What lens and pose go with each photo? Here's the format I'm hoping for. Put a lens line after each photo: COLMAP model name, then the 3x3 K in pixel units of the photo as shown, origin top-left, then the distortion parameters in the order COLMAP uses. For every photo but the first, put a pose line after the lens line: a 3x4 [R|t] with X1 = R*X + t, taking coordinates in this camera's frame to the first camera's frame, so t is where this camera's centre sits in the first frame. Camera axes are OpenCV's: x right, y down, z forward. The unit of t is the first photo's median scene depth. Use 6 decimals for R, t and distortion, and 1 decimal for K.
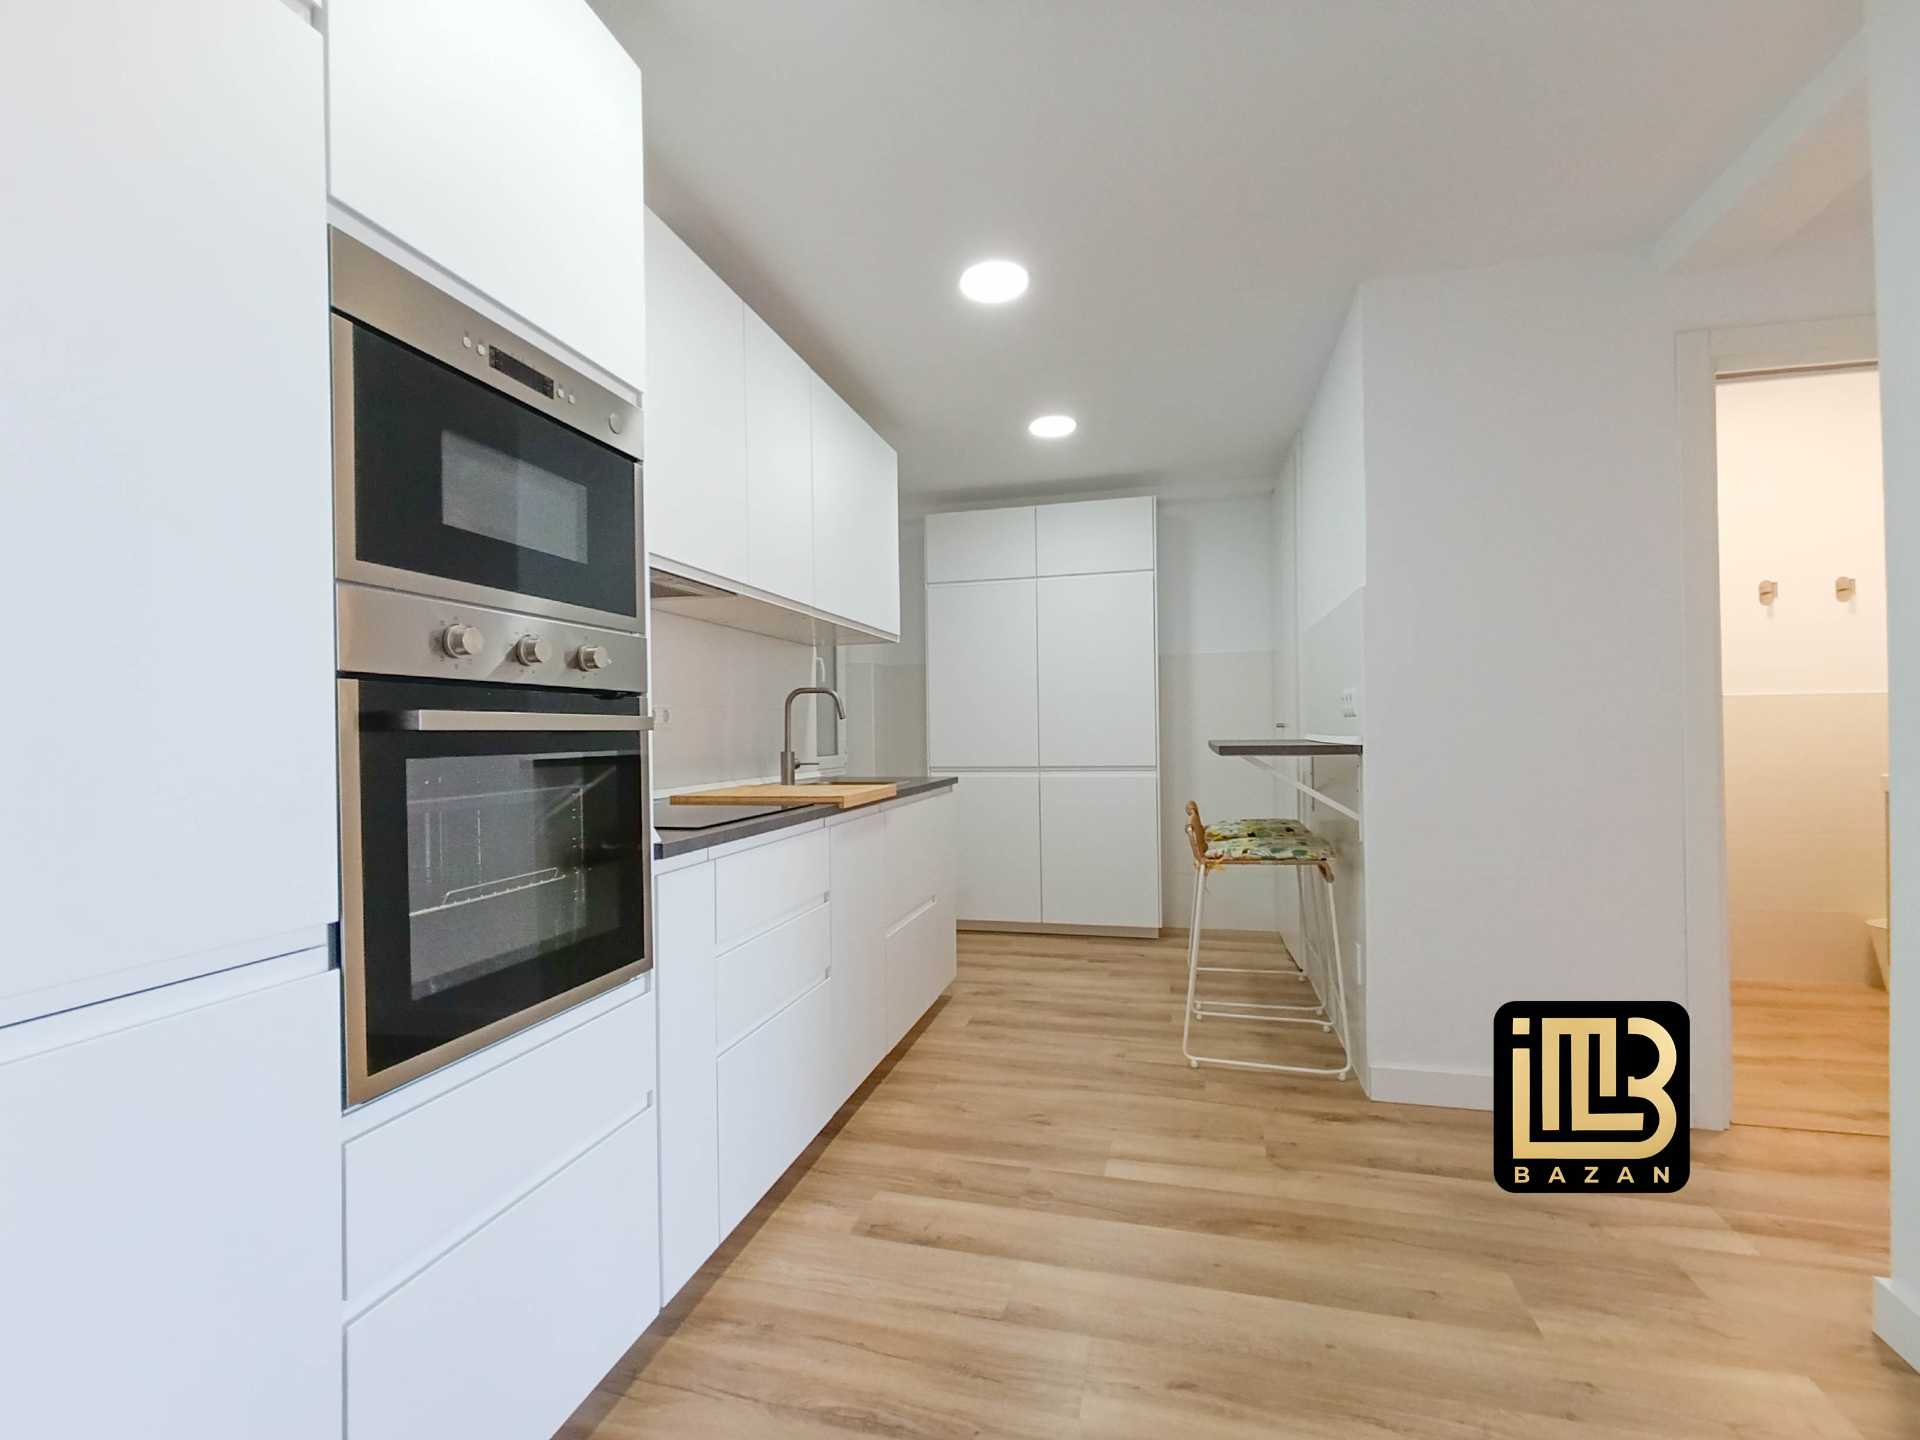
lens RADIAL K [[877.2, 0, 942.7], [0, 877.2, 733.0], [0, 0, 1]] dist [0.007931, -0.002038]
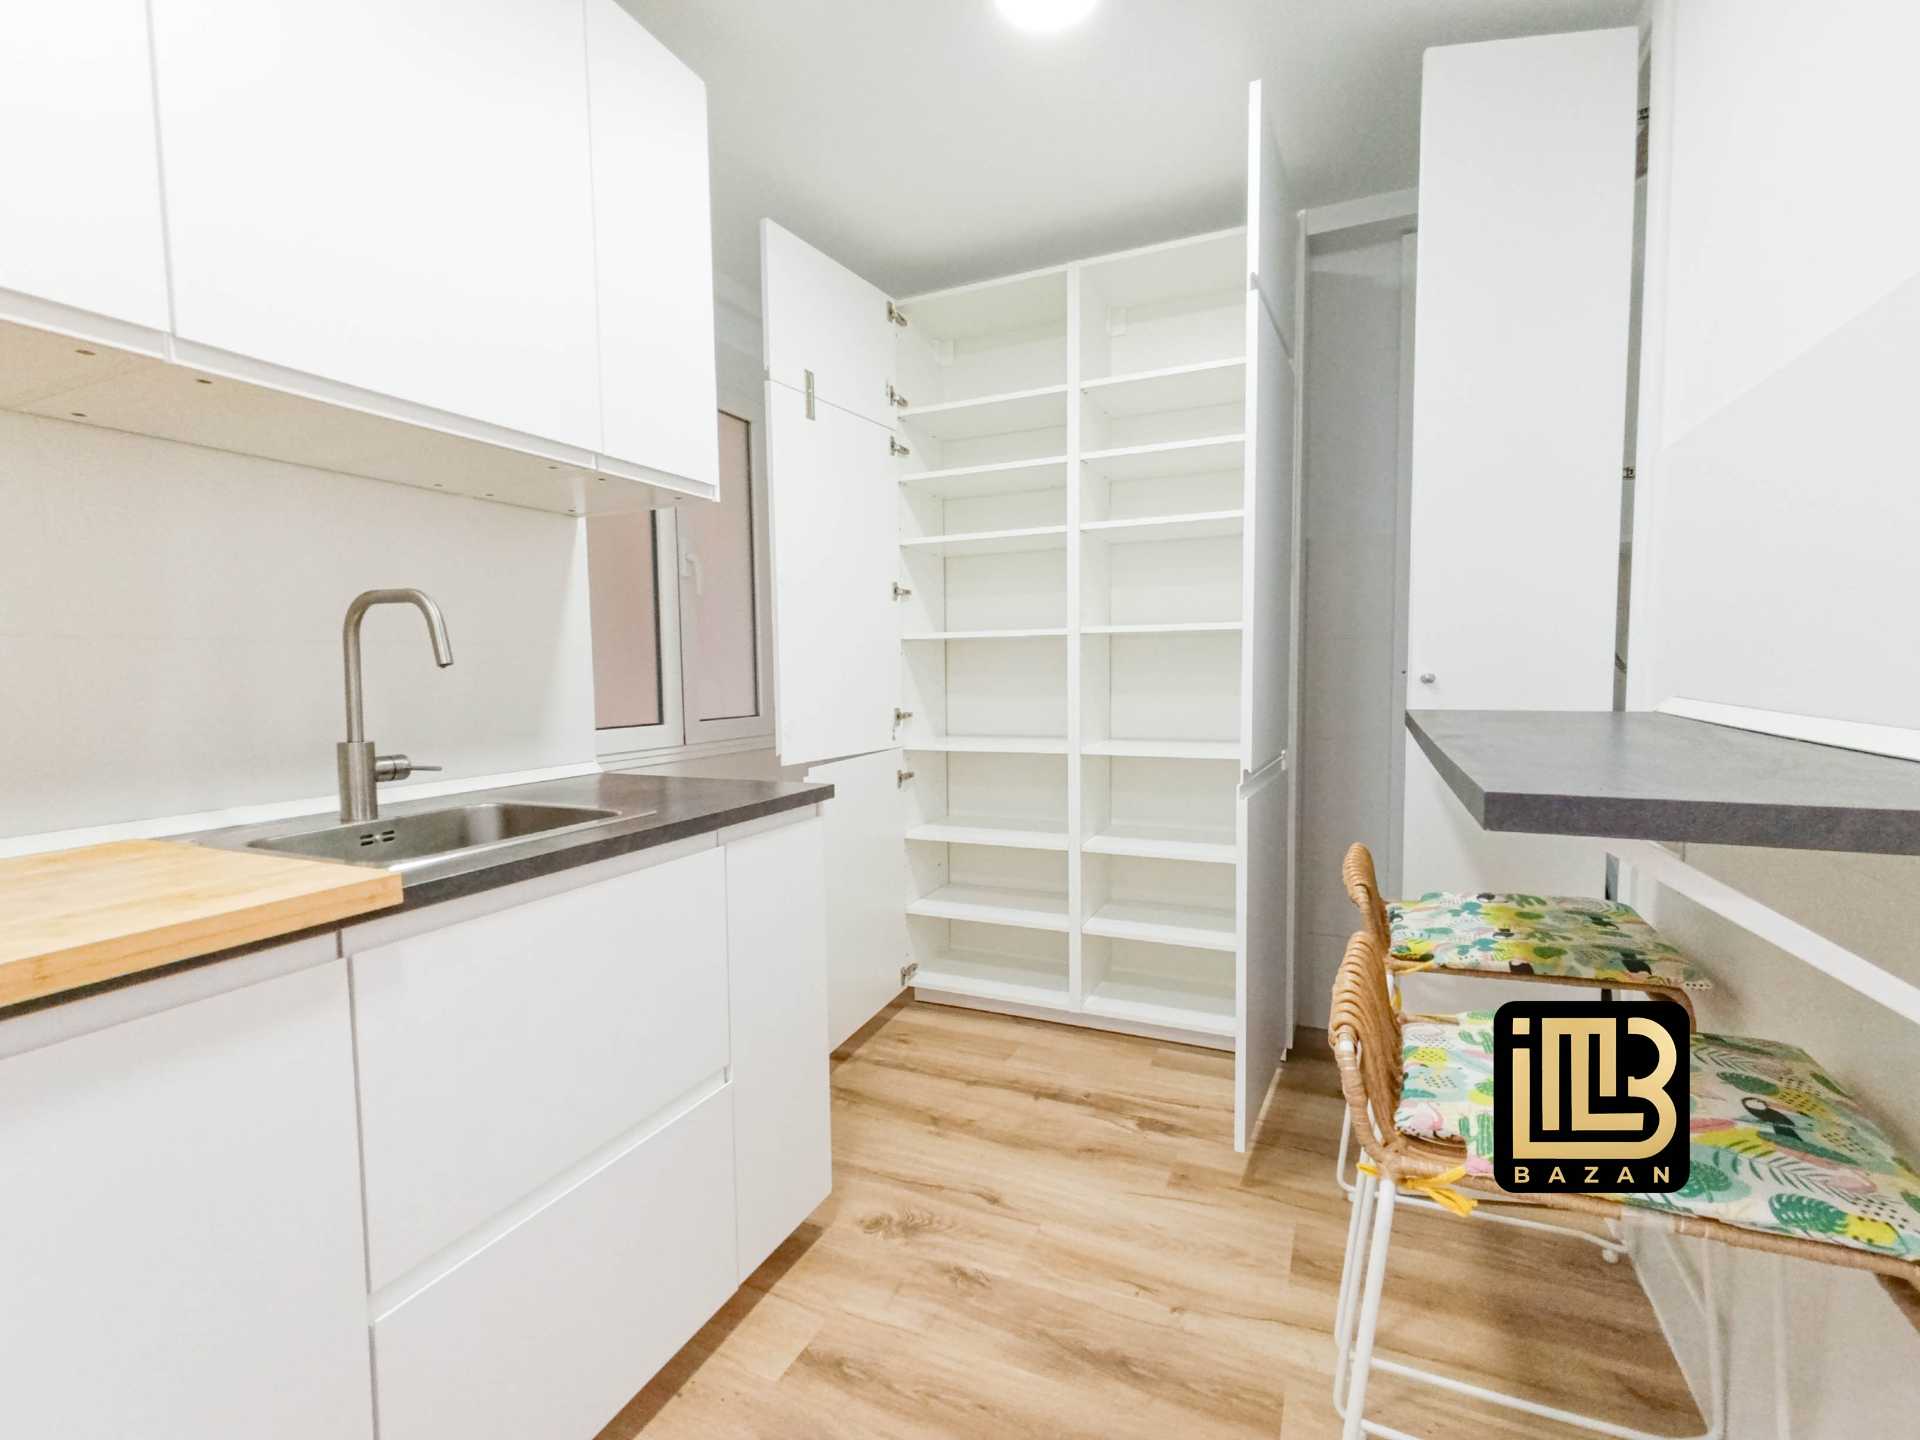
lens RADIAL K [[877.2, 0, 944.2], [0, 877.2, 727.0], [0, 0, 1]] dist [0.007931, -0.002038]
pose [[0.985701, 0.013323, -0.167979, 0.200802], [-0.001393, 0.997480, 0.070938, -0.019042], [0.168501, -0.069690, 0.983235, 0.708350]]
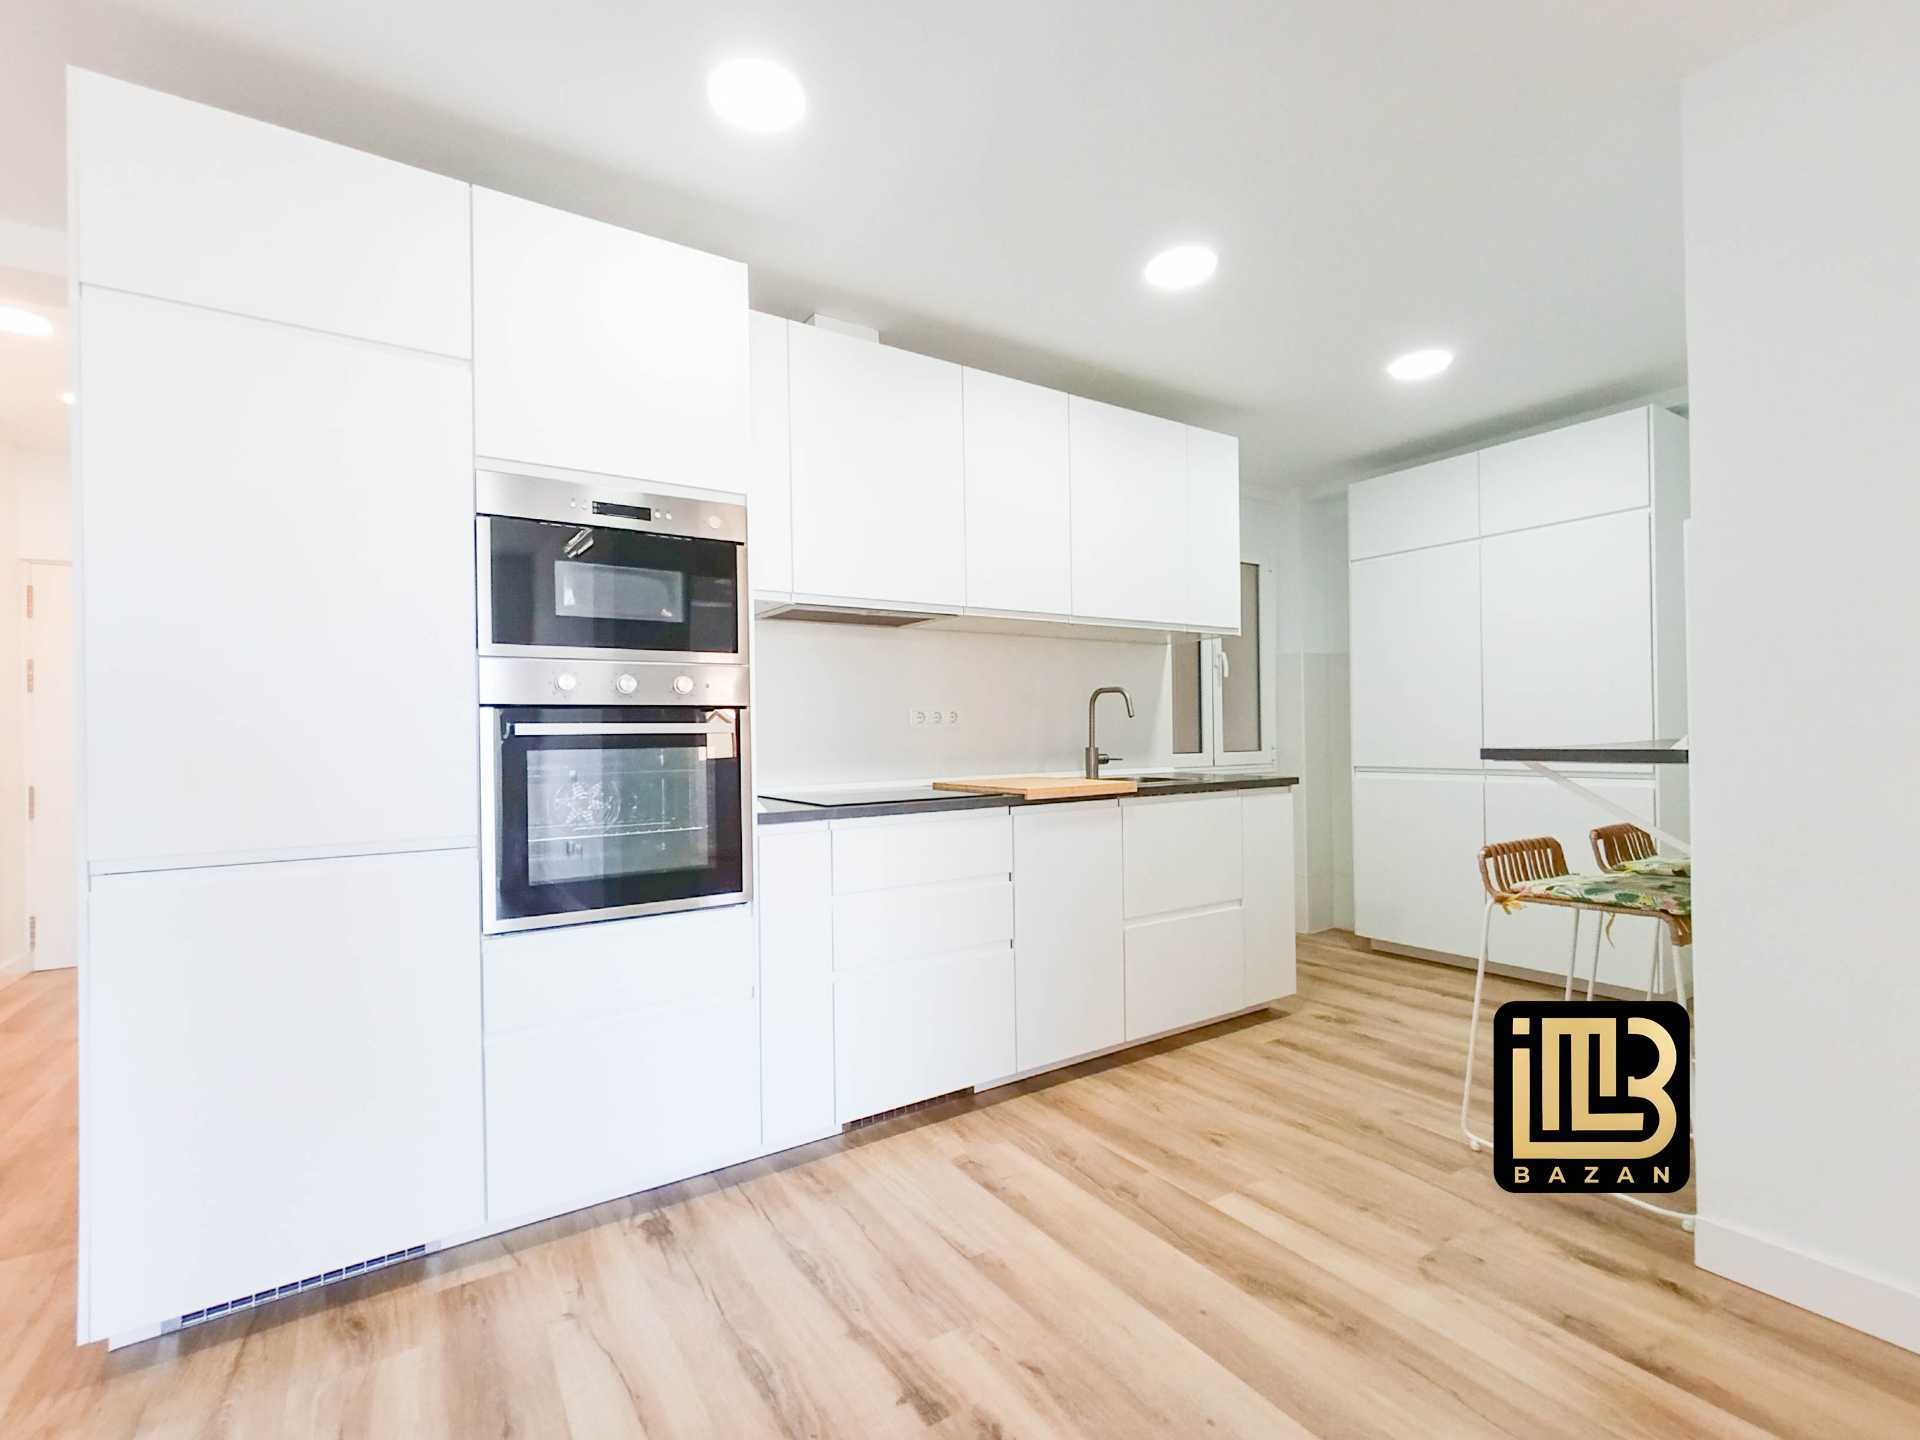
lens RADIAL K [[877.2, 0, 949.1], [0, 877.2, 731.8], [0, 0, 1]] dist [0.007931, -0.002038]
pose [[0.745807, 0.001187, -0.666161, 0.463578], [0.004138, 0.999971, 0.006414, -0.006649], [0.666149, -0.007540, 0.745780, 0.089179]]
